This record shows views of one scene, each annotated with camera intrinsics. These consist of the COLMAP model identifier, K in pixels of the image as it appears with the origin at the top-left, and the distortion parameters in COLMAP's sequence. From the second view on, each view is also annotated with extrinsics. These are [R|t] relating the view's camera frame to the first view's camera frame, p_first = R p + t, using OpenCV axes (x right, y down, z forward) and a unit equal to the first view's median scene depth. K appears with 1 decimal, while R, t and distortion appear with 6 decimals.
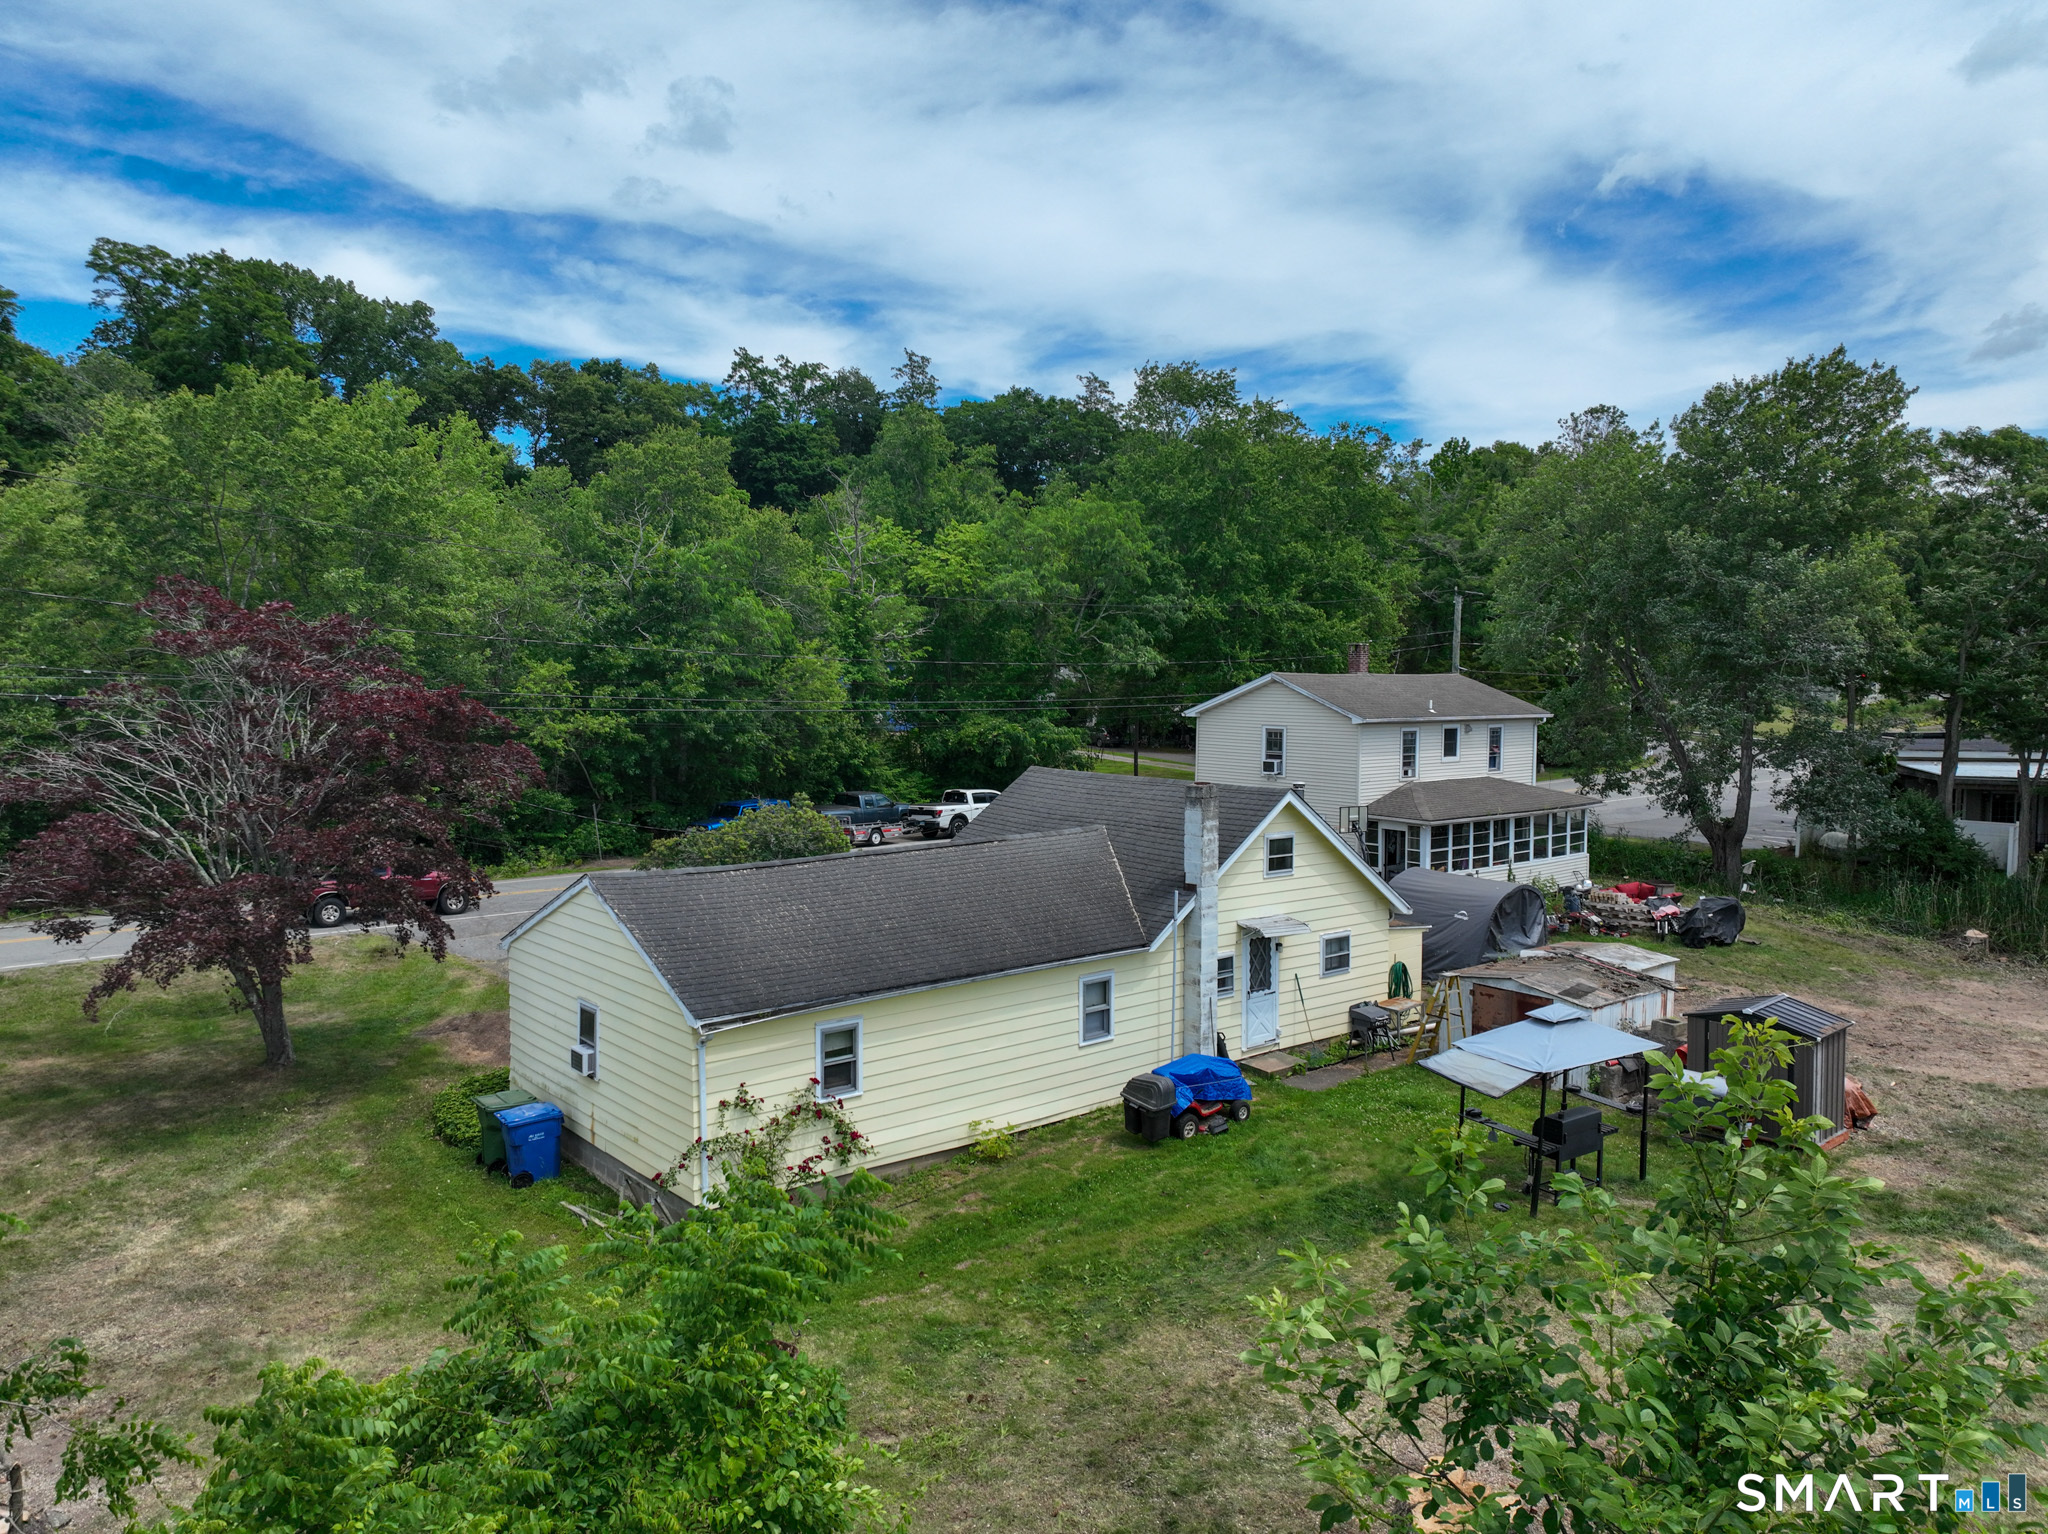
lens RADIAL K [[1427.5, 0, 1024.1], [0, 1427.5, 766.3], [0, 0, 1]] dist [-0.001364, -0.000281]
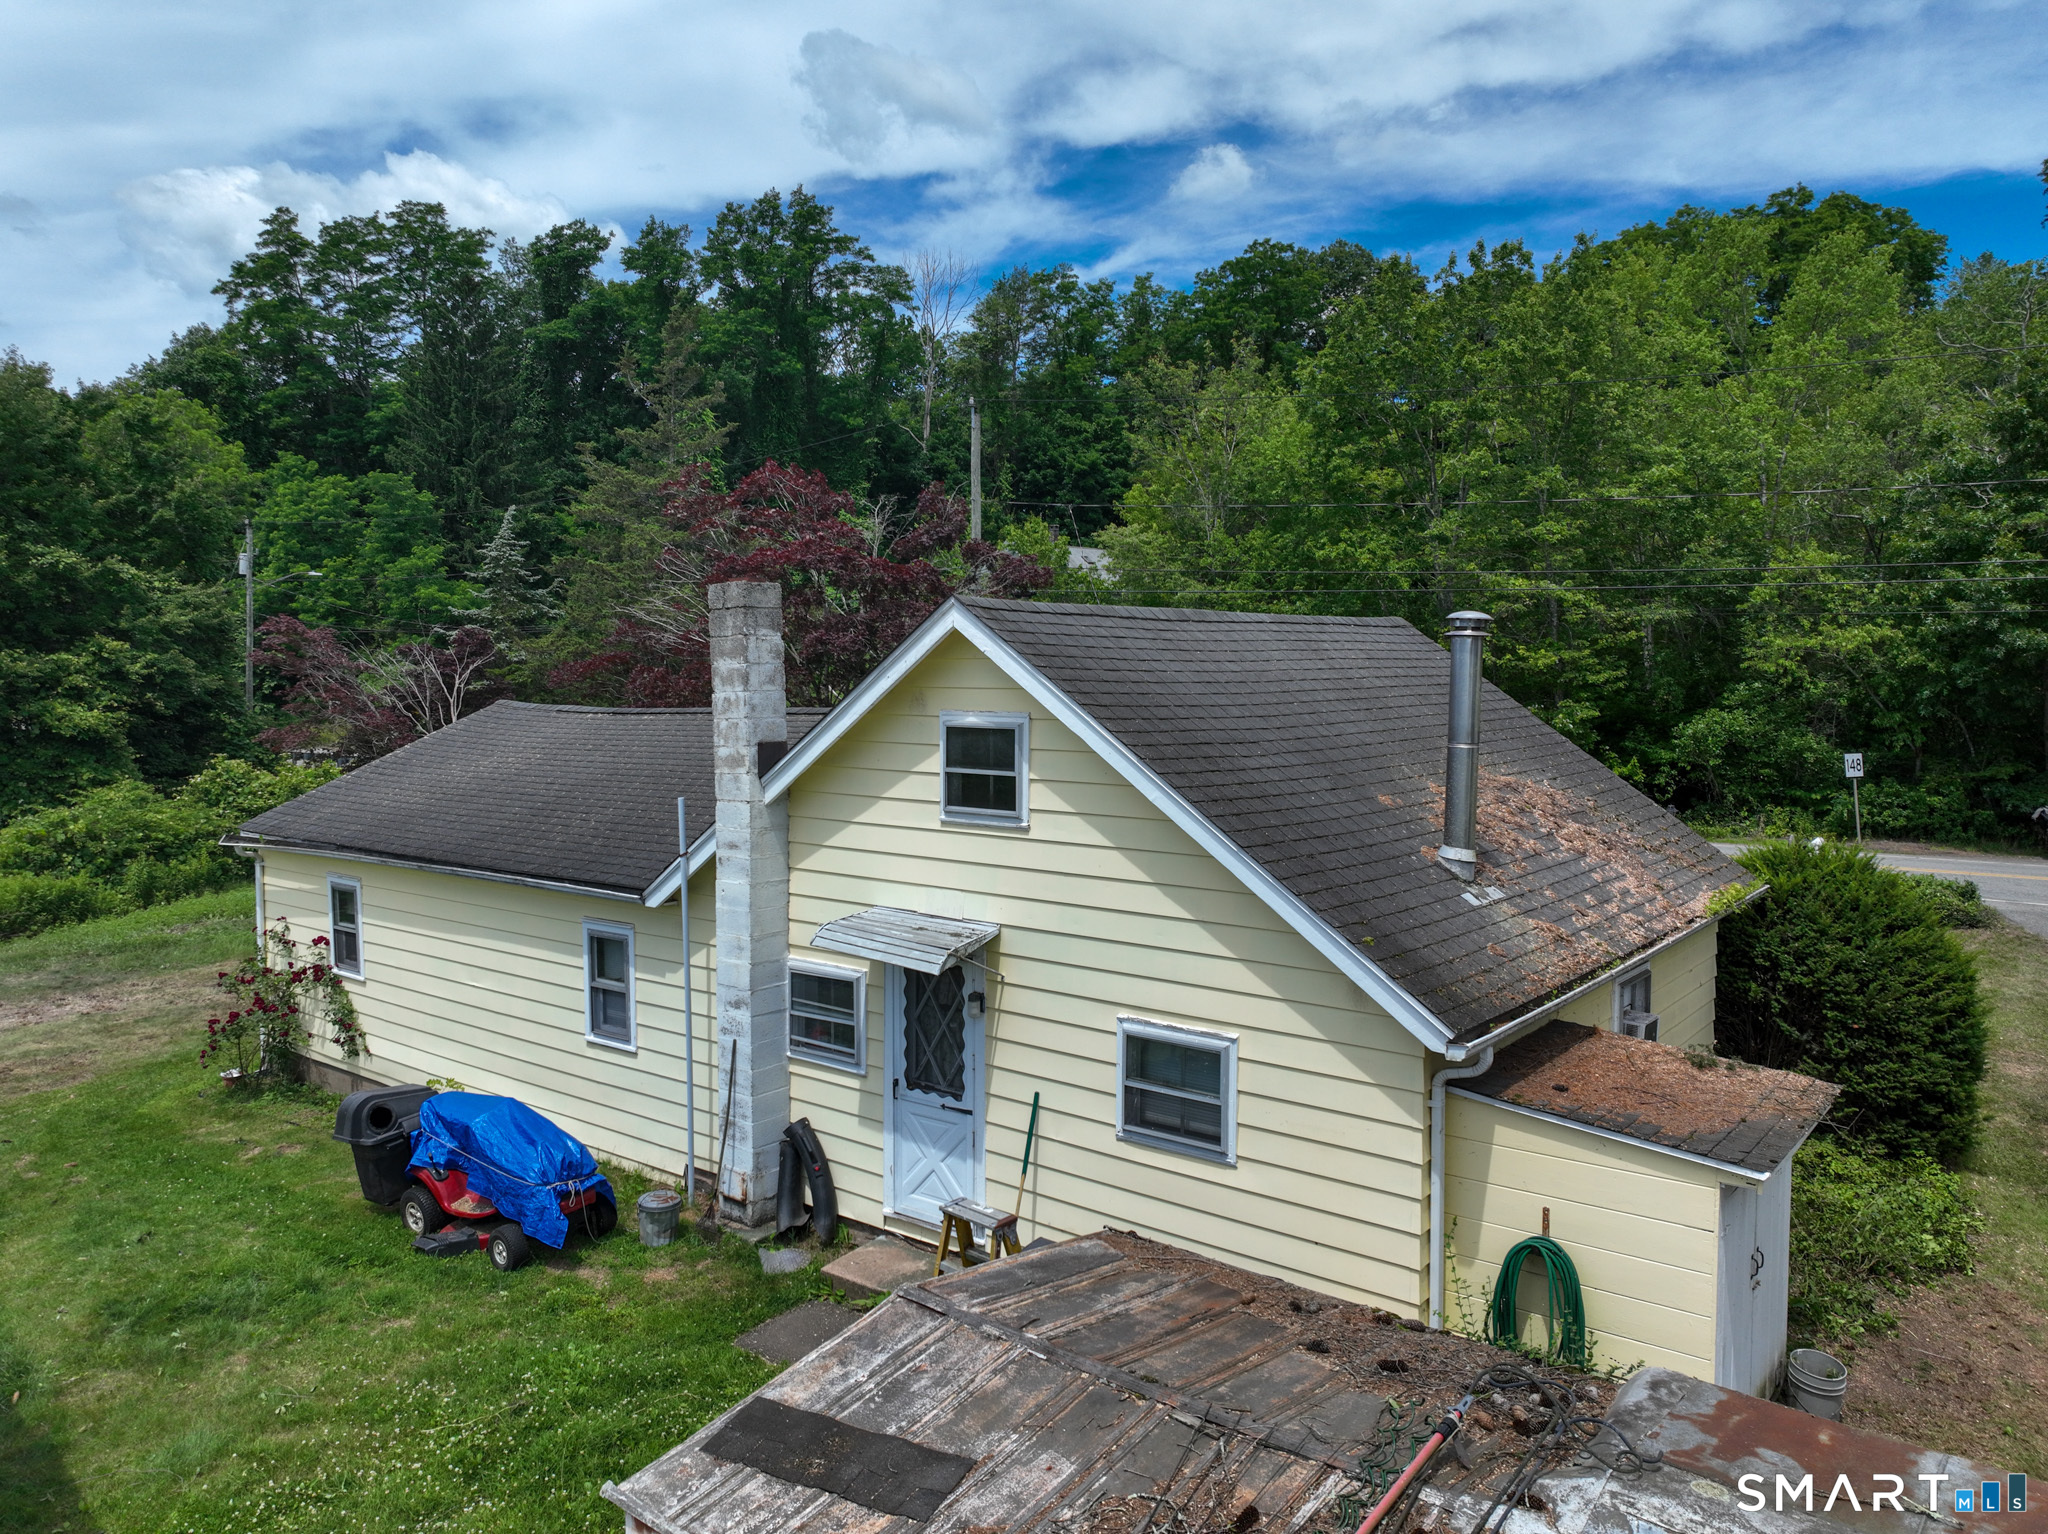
lens RADIAL K [[1427.5, 0, 1024.4], [0, 1427.5, 768.1], [0, 0, 1]] dist [-0.001364, -0.000281]
pose [[0.197862, 0.058044, -0.978510, 0.575580], [-0.059811, 0.997100, 0.047053, 0.043310], [0.978403, 0.049215, 0.200760, 0.952190]]
